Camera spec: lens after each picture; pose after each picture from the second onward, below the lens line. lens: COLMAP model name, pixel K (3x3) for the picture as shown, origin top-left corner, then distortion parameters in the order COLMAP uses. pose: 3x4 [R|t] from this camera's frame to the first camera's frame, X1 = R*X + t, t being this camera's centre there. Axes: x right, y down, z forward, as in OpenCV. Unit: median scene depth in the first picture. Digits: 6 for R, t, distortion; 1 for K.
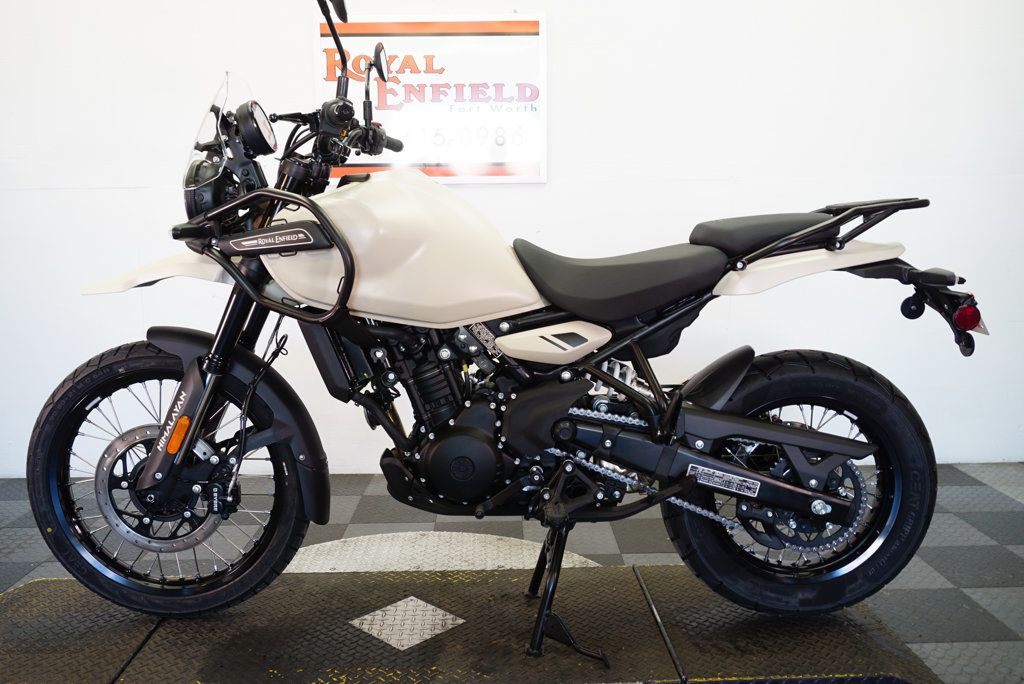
lens RADIAL K [[858.4, 0, 507.7], [0, 858.4, 340.2], [0, 0, 1]] dist [-0.035137, 0.037976]
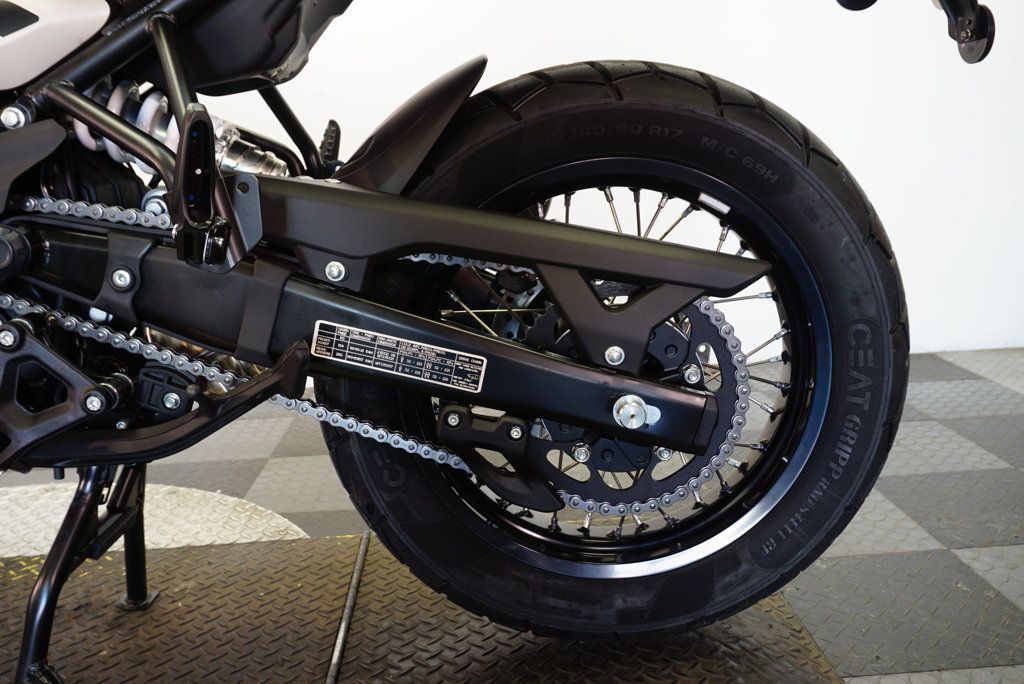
lens RADIAL K [[858.4, 0, 507.7], [0, 858.4, 340.2], [0, 0, 1]] dist [-0.035137, 0.037976]
pose [[0.999113, -0.037693, 0.018754, 0.290085], [0.036042, 0.996004, 0.081711, 0.120708], [-0.021759, -0.080963, 0.996480, 0.569218]]
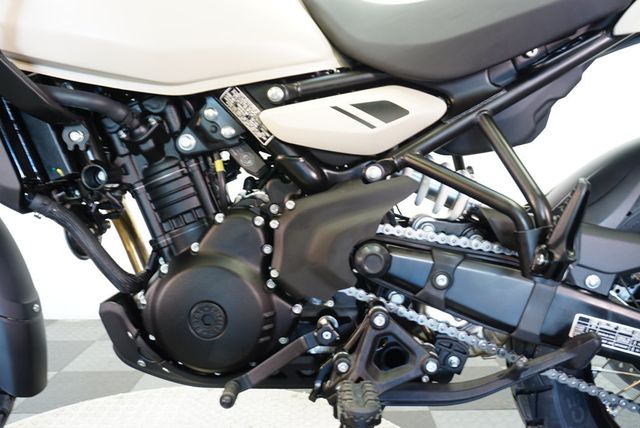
lens RADIAL K [[536.5, 0, 317.3], [0, 536.5, 212.9], [0, 0, 1]] dist [-0.035137, 0.037976]
pose [[0.999681, -0.001919, -0.025177, 0.035926], [0.001129, 0.999509, -0.031328, 0.082089], [0.025224, 0.031289, 0.999192, 0.597152]]
